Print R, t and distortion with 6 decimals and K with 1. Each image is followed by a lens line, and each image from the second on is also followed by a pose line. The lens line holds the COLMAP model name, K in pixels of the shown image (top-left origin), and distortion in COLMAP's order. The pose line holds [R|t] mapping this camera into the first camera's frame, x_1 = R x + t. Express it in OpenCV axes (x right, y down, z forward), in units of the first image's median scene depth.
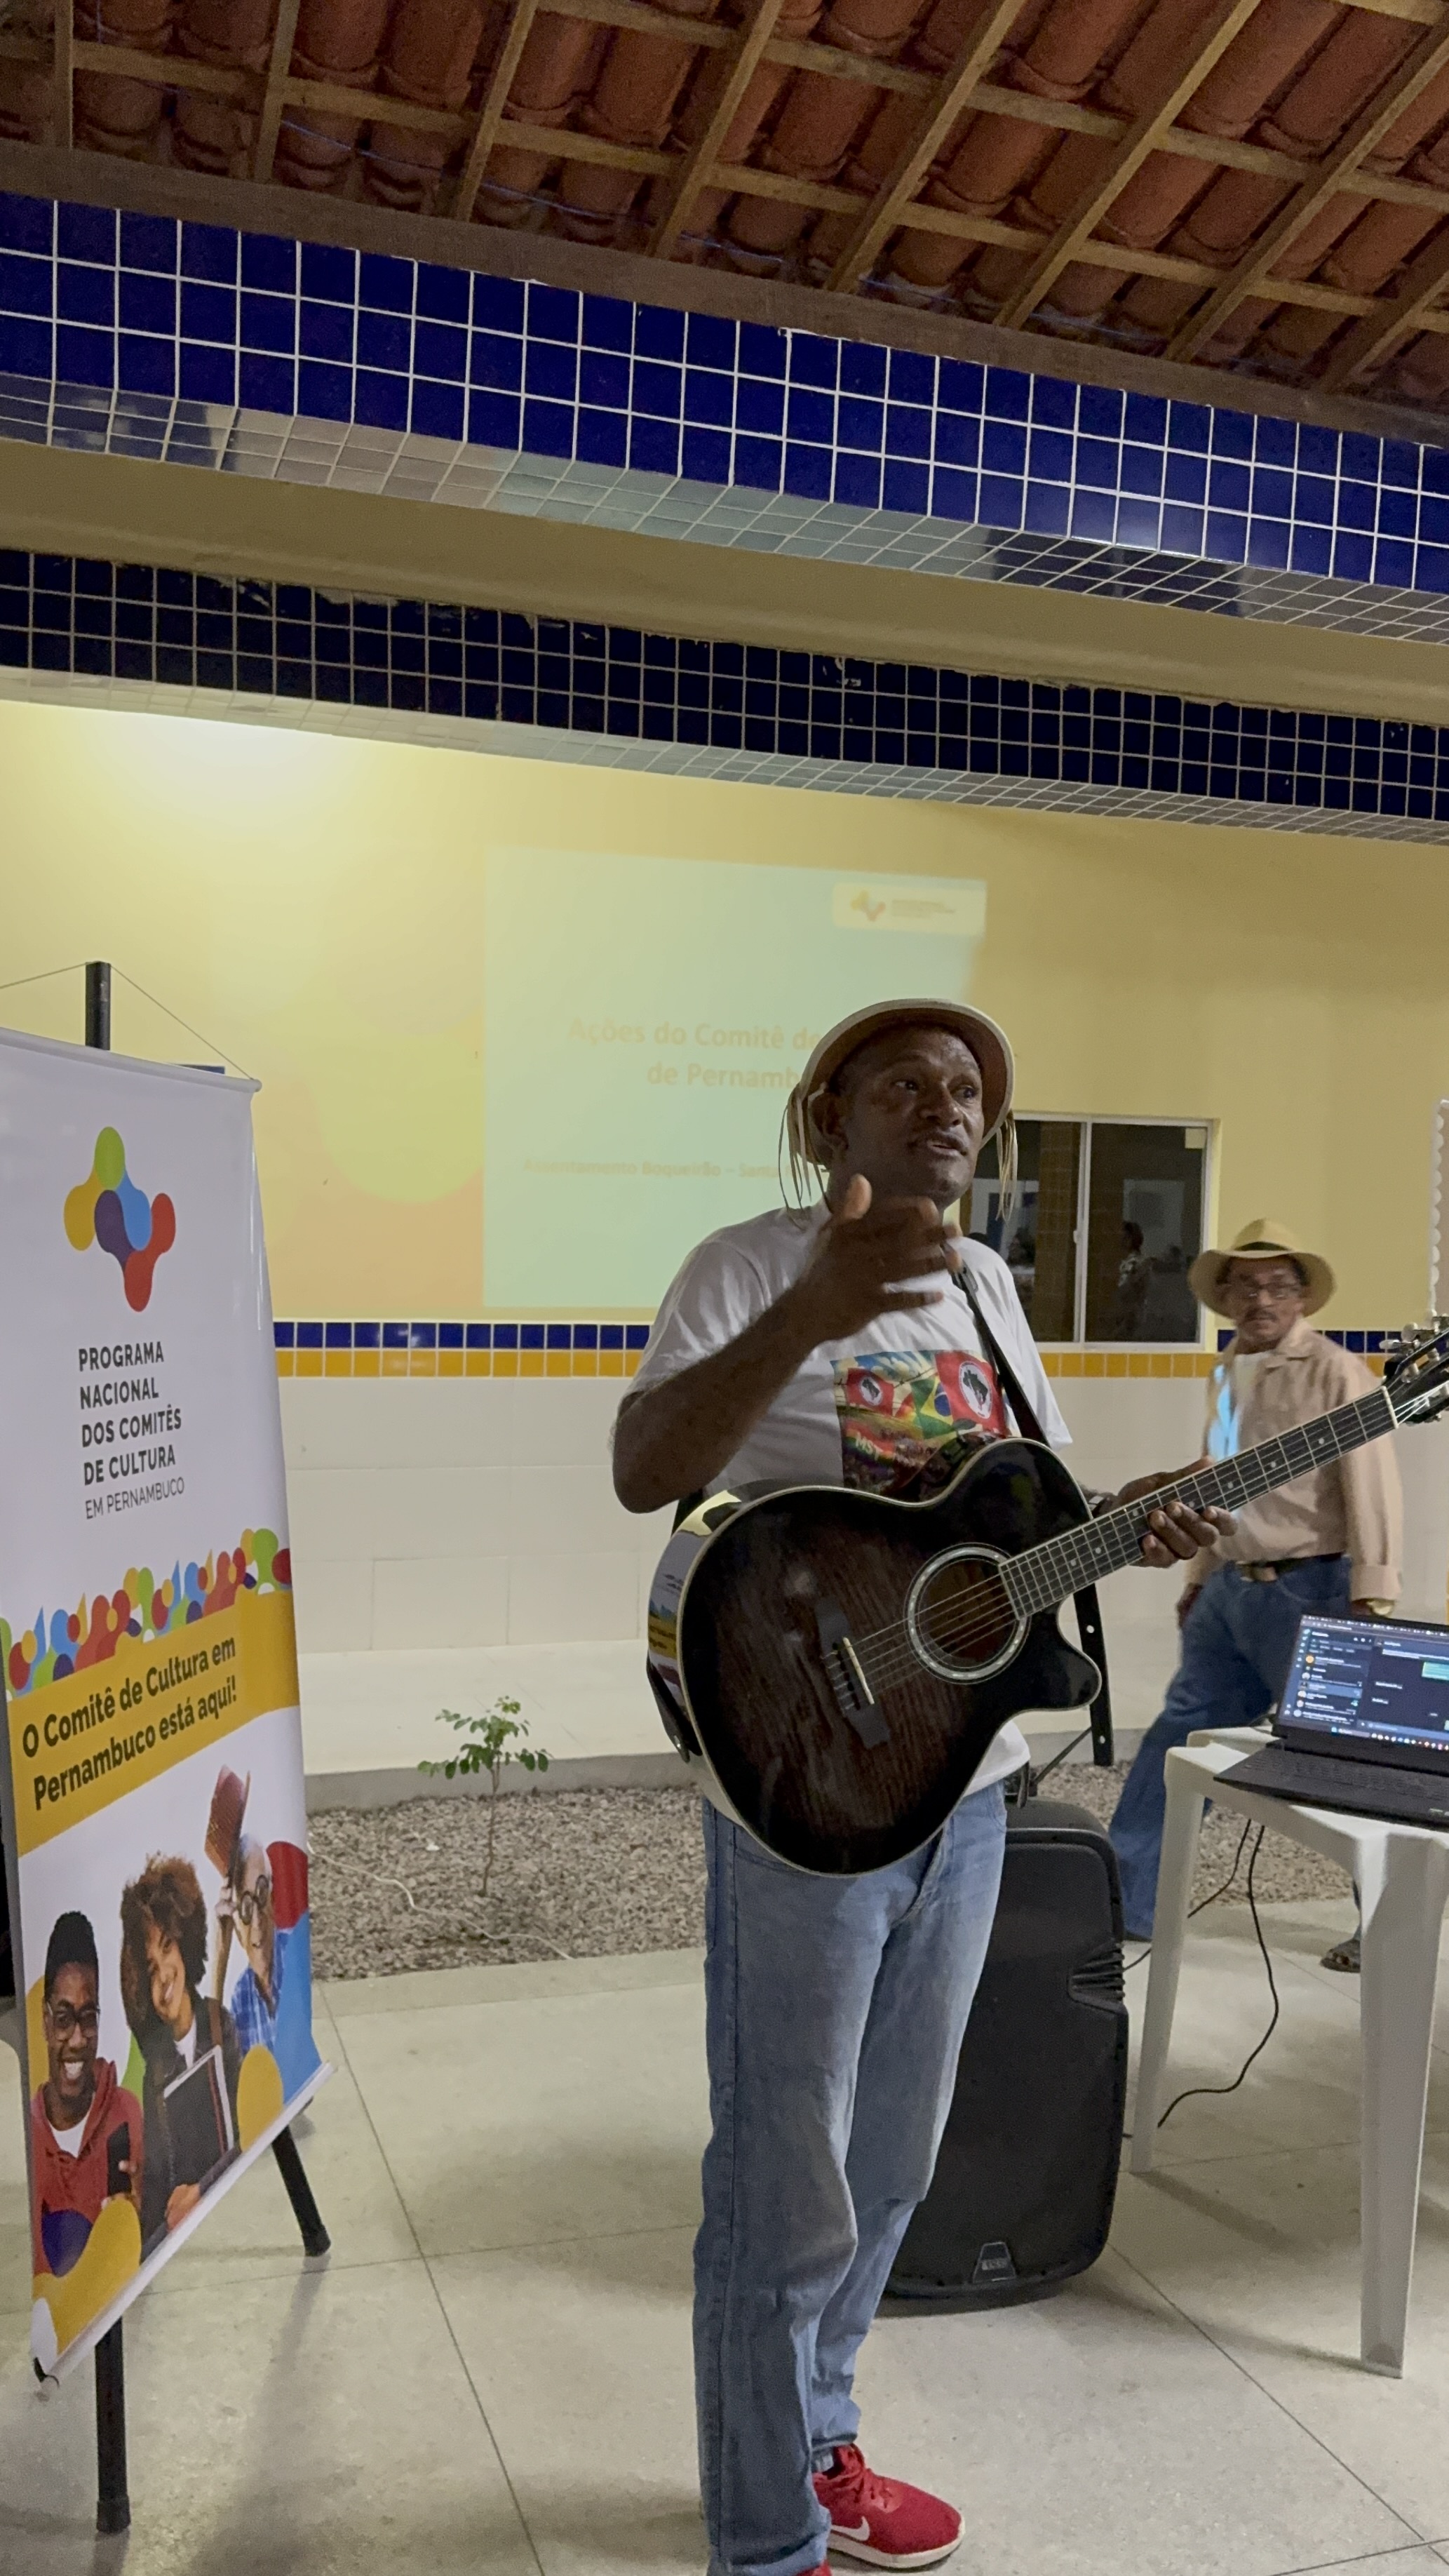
lens RADIAL K [[2070.5, 0, 729.7], [0, 2070.5, 1286.9], [0, 0, 1]] dist [0.006932, 0.001133]
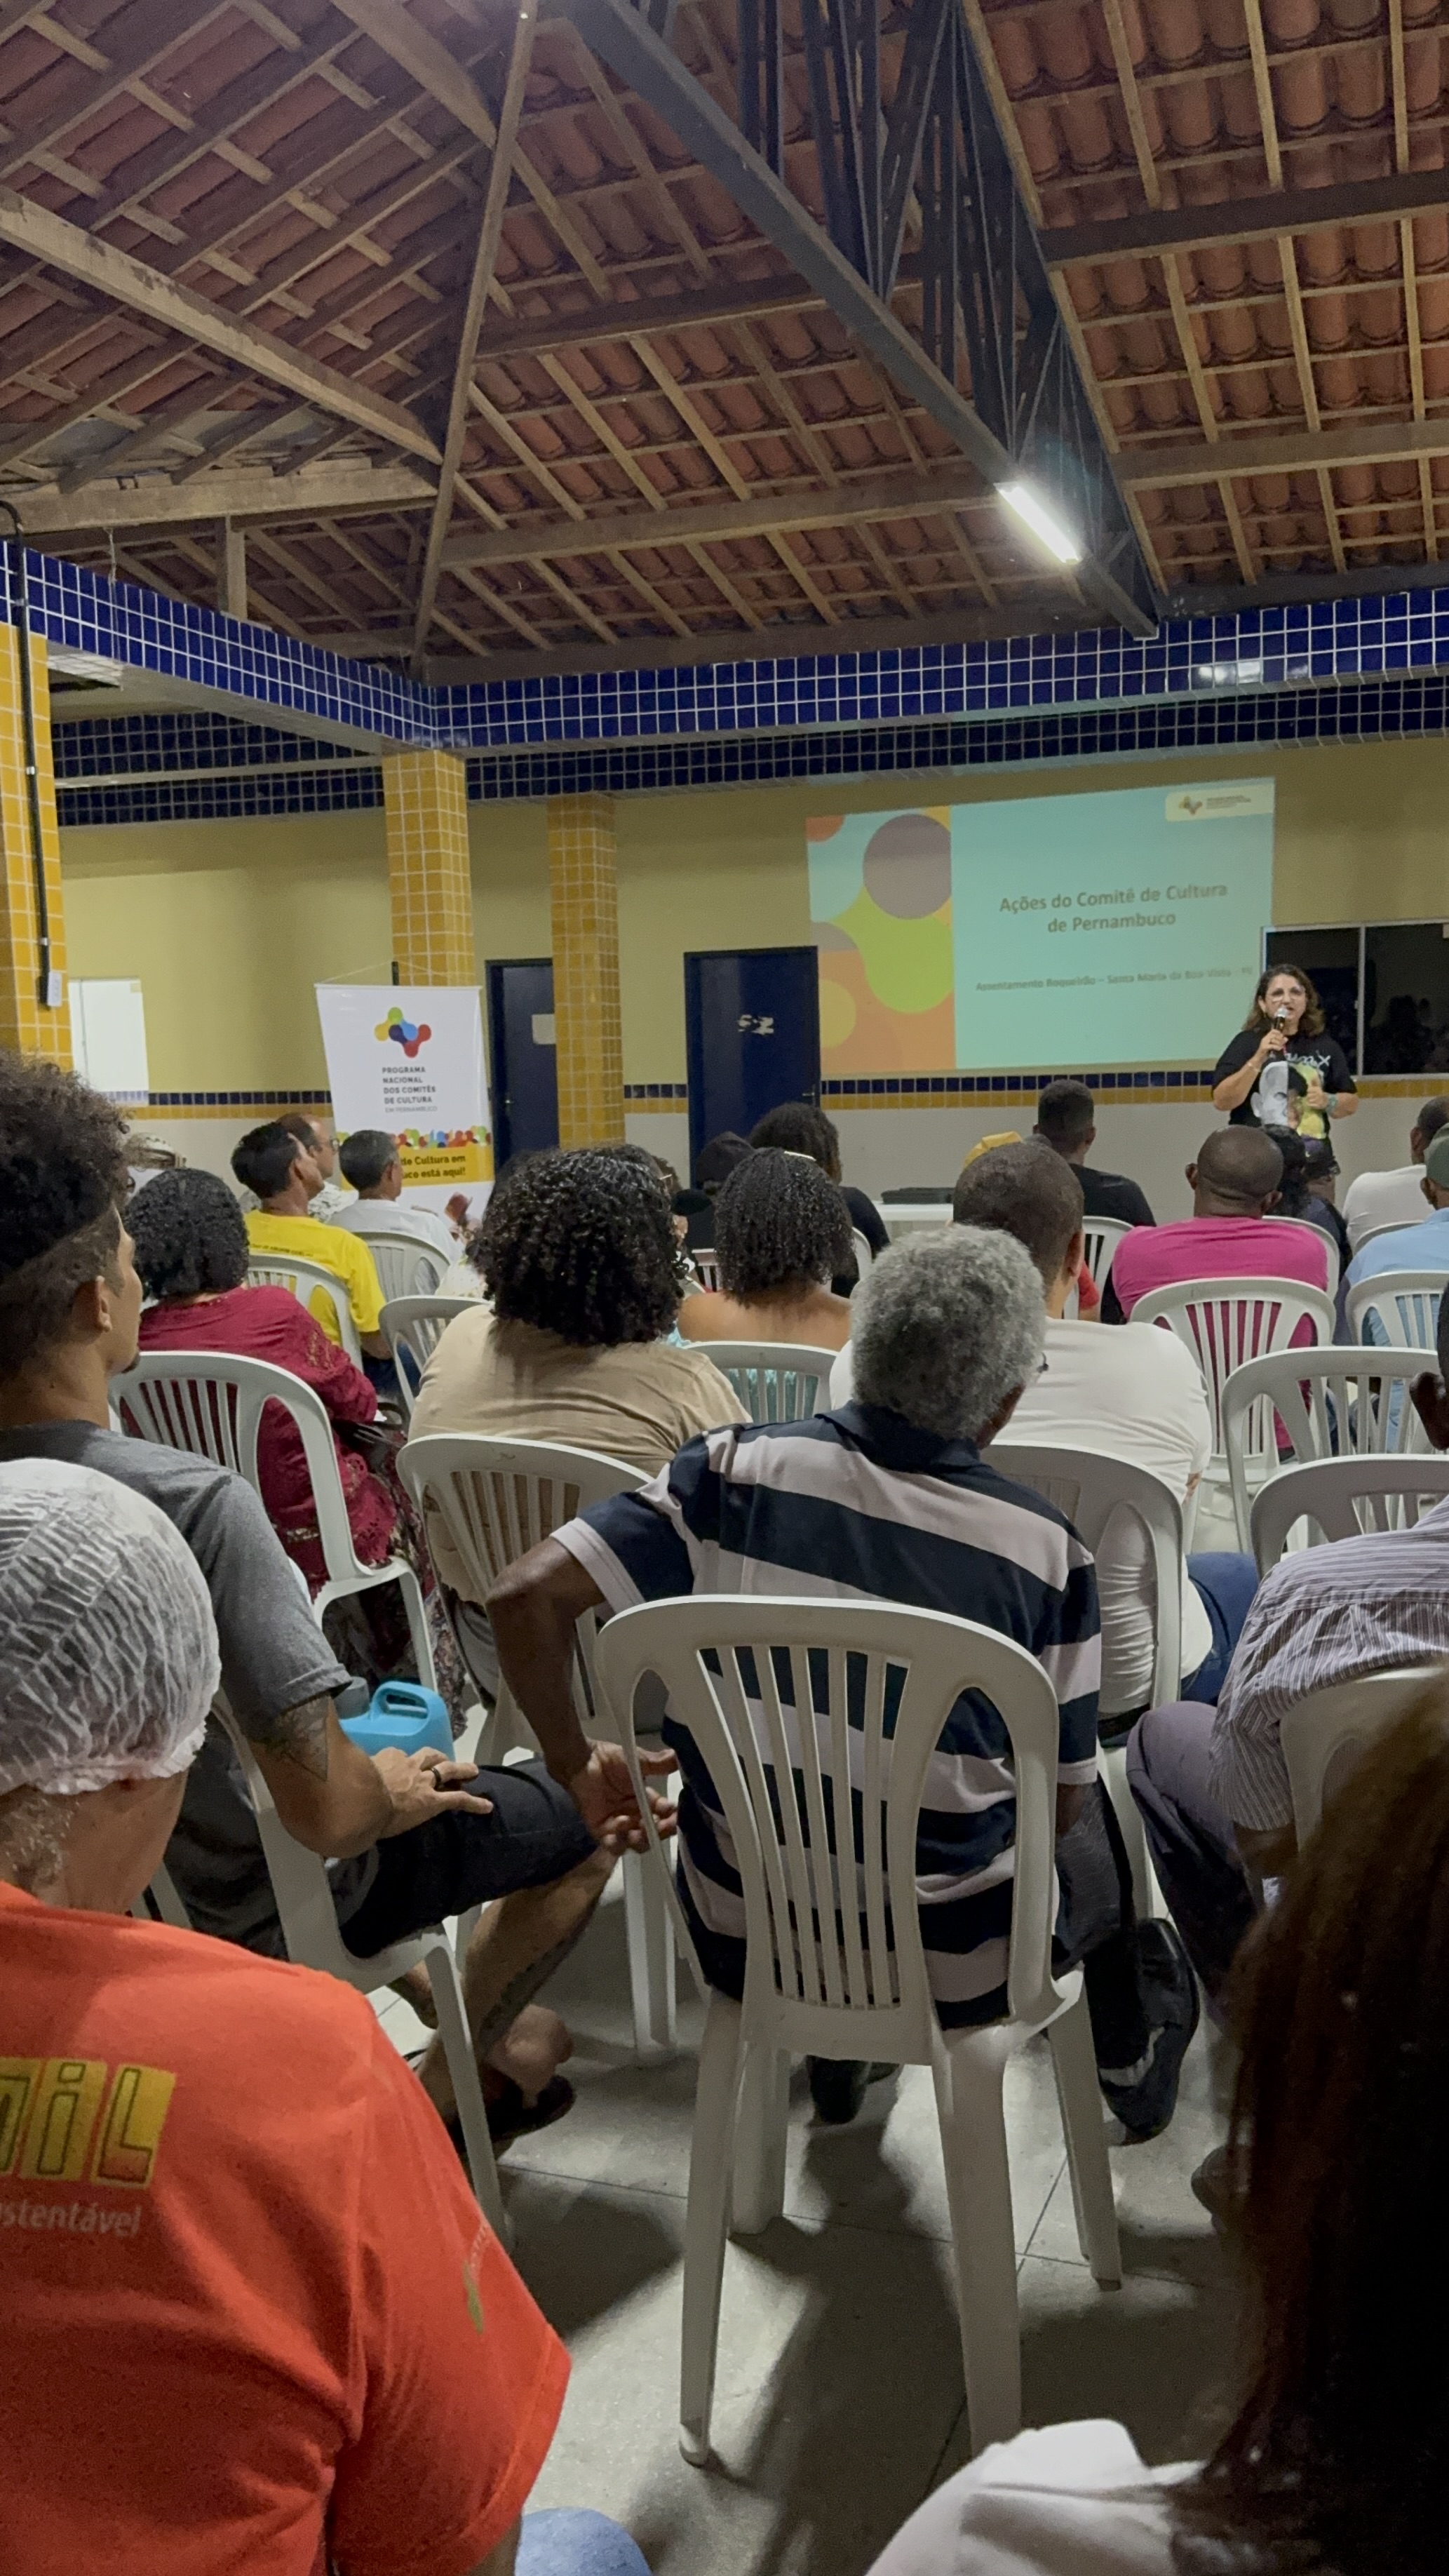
lens RADIAL K [[2070.5, 0, 723.8], [0, 2070.5, 1289.2], [0, 0, 1]] dist [0.006932, 0.001133]
pose [[0.769765, 0.021244, -0.637974, 0.869616], [0.035900, 0.996423, 0.076496, 0.055977], [0.637317, -0.081787, 0.766249, -0.514009]]
